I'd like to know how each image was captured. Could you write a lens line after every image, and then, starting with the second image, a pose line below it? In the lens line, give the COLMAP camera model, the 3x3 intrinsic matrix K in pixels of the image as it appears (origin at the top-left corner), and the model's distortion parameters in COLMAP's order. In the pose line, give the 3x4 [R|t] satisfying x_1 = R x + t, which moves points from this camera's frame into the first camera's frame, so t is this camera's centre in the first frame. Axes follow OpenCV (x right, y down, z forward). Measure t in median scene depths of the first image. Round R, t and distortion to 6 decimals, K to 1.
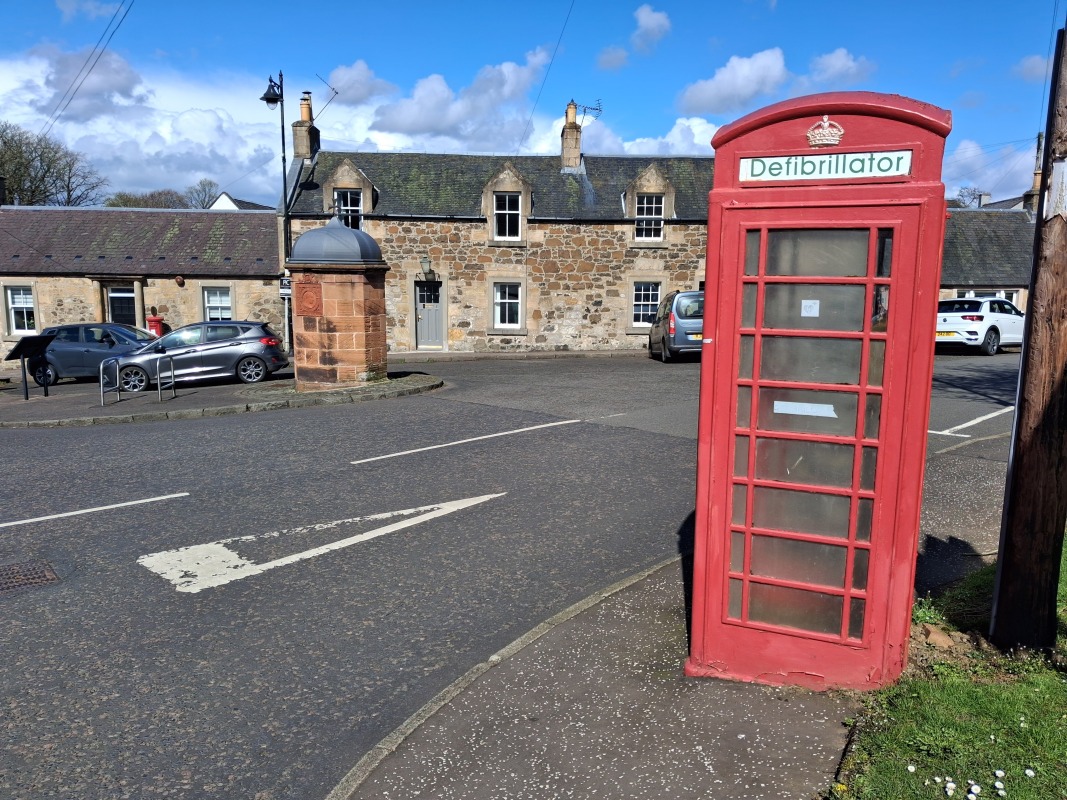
lens RADIAL K [[847.0, 0, 536.8], [0, 847.0, 394.8], [0, 0, 1]] dist [0.015477, -0.037042]
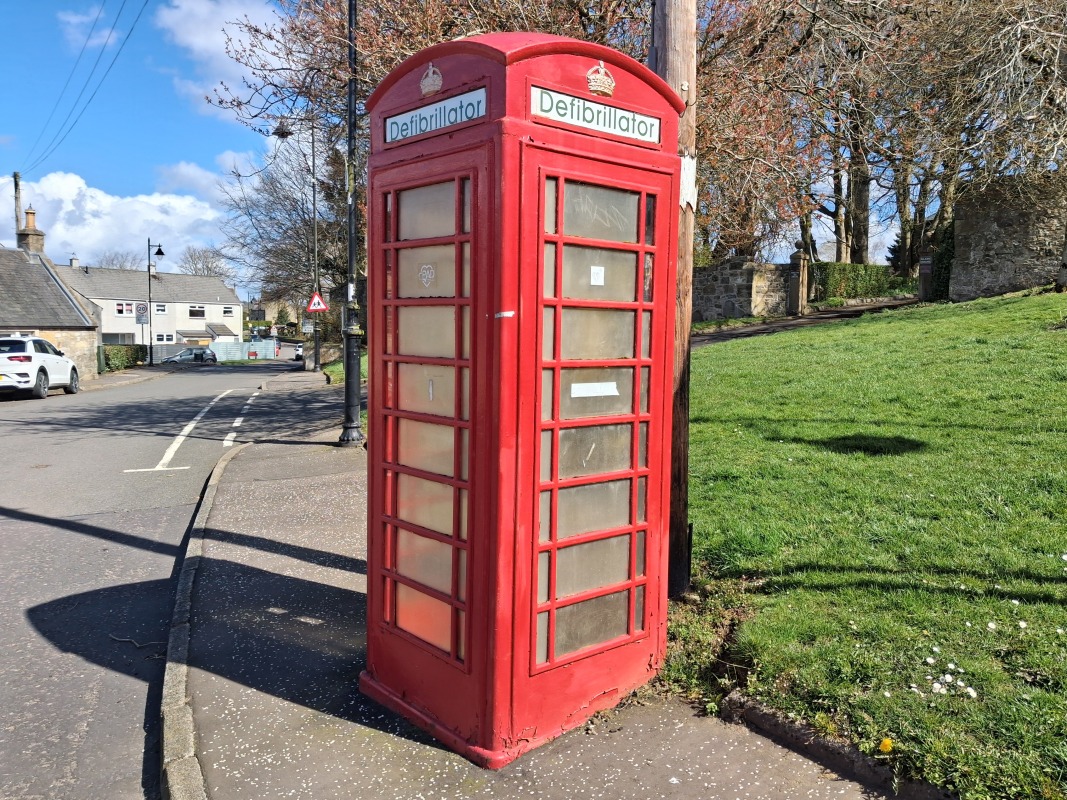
lens RADIAL K [[847.0, 0, 539.5], [0, 847.0, 396.4], [0, 0, 1]] dist [0.015477, -0.037042]
pose [[0.409740, -0.072940, 0.909282, -0.513222], [0.126170, 0.991749, 0.022700, -0.004668], [-0.903435, 0.105423, 0.415562, 0.700240]]
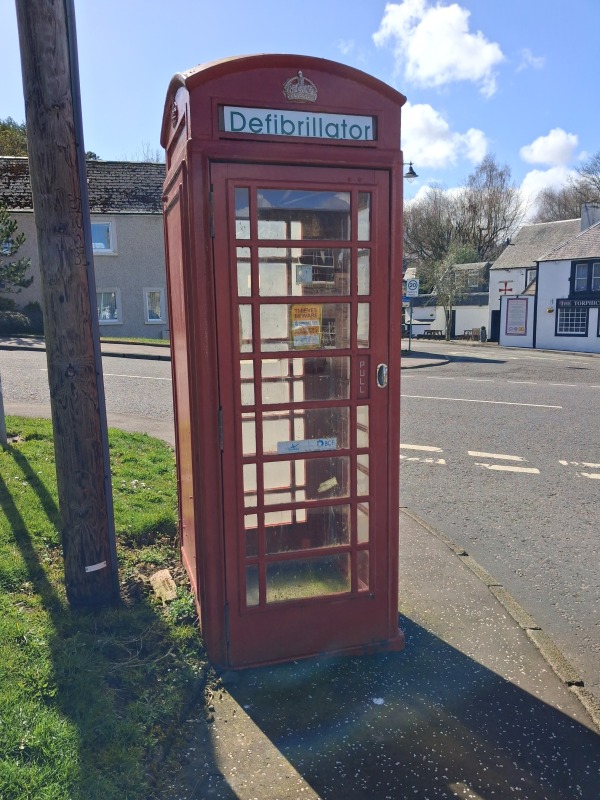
lens RADIAL K [[635.0, 0, 300.0], [0, 635.0, 399.4], [0, 0, 1]] dist [0.015477, -0.037042]
pose [[-0.639859, -0.080387, 0.764276, -0.304646], [0.134362, 0.967493, 0.214250, -0.141050], [-0.756655, 0.239780, -0.608258, 1.652852]]
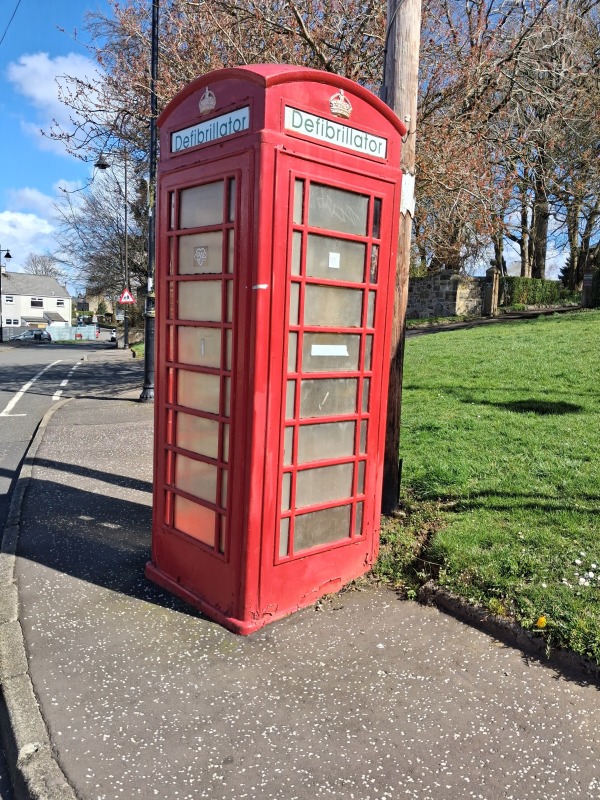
lens RADIAL K [[635.0, 0, 298.5], [0, 635.0, 404.1], [0, 0, 1]] dist [0.015477, -0.037042]
pose [[0.405634, -0.105881, 0.907882, -0.488271], [0.100534, 0.992410, 0.070821, 0.023868], [-0.908490, 0.062546, 0.413200, 0.703066]]
